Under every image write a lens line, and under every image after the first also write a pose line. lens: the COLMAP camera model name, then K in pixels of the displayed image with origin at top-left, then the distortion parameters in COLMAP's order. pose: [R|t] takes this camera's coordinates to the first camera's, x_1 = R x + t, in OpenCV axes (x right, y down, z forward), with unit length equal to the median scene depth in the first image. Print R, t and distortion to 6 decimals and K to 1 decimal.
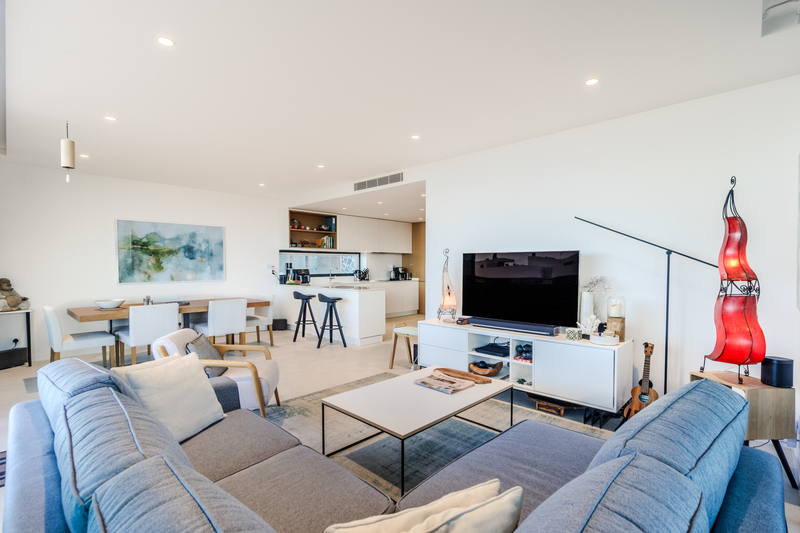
lens RADIAL K [[371.3, 0, 402.9], [0, 371.3, 273.3], [0, 0, 1]] dist [-0.001136, -0.000616]
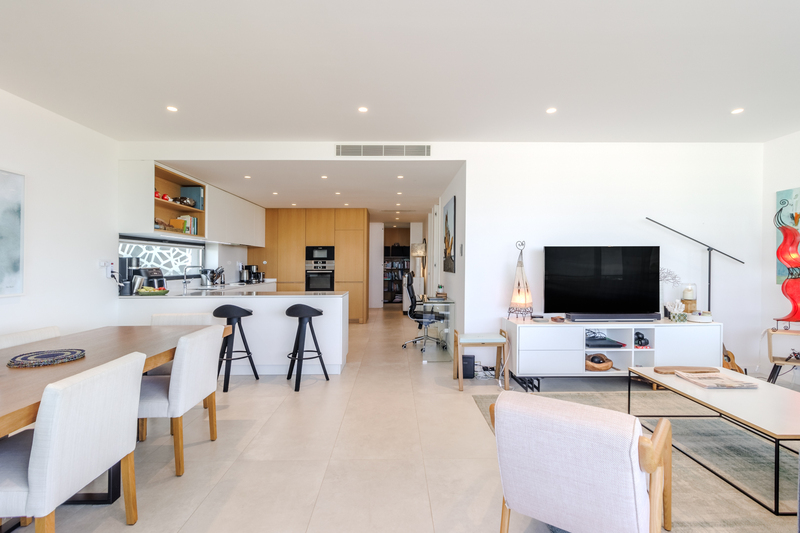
lens RADIAL K [[371.3, 0, 399.8], [0, 371.3, 260.5], [0, 0, 1]] dist [-0.001136, -0.000616]
pose [[0.717059, 0.003080, 0.697006, -0.432703], [0.019396, 0.999515, -0.024371, -0.001552], [-0.696743, 0.030994, 0.716651, 0.334638]]
